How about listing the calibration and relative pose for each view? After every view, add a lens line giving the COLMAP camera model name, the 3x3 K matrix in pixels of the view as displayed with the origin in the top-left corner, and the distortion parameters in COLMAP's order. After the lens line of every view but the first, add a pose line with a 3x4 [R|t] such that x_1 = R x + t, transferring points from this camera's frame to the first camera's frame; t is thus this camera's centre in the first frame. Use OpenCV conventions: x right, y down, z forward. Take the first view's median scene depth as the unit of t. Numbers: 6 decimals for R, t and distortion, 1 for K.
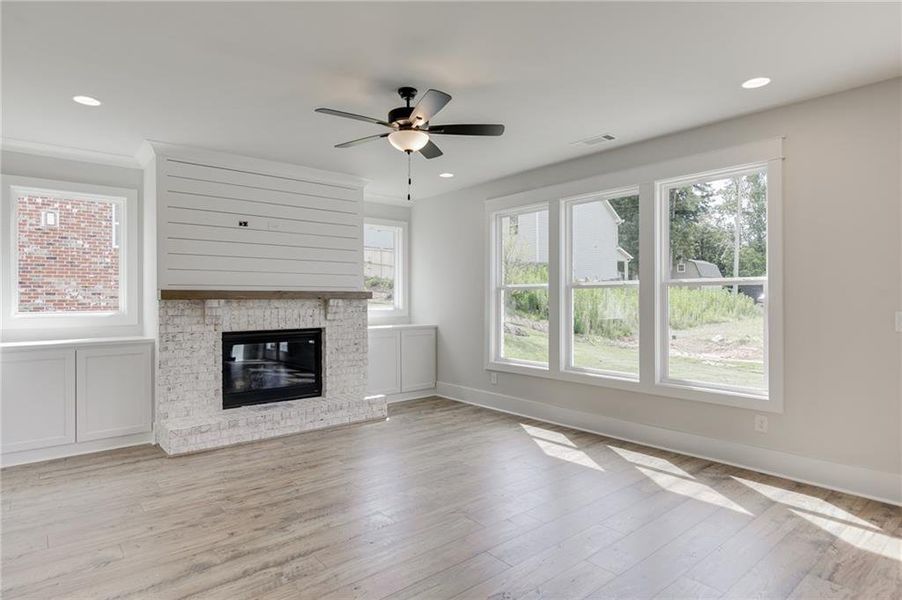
lens RADIAL K [[495.2, 0, 450.9], [0, 495.2, 296.5], [0, 0, 1]] dist [-0.003864, -0.000850]
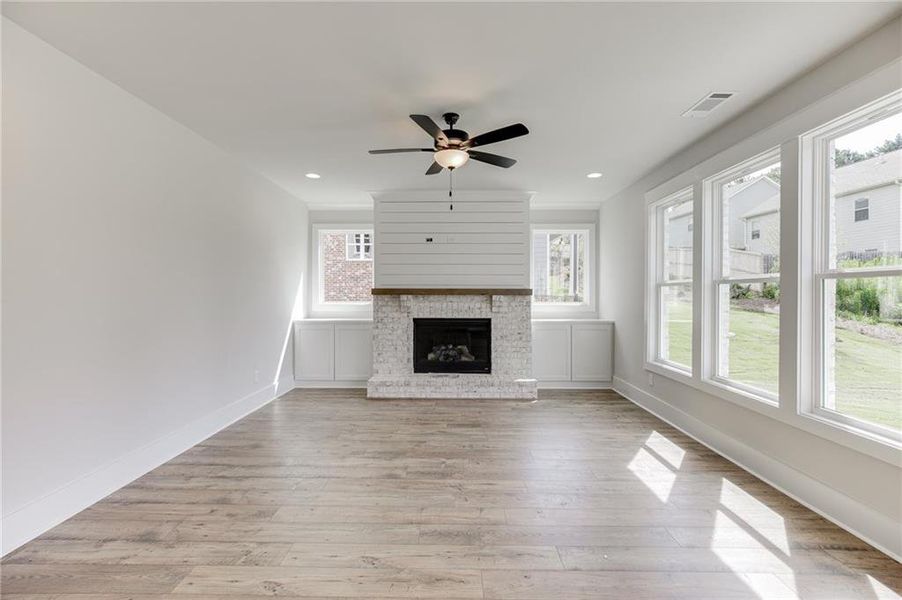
lens RADIAL K [[406.7, 0, 449.2], [0, 406.7, 294.3], [0, 0, 1]] dist [-0.009780, 0.000638]
pose [[0.753572, 0.003603, -0.657356, 0.377743], [-0.002324, 0.999993, 0.002816, 0.000826], [0.657362, -0.000595, 0.753575, 0.193284]]
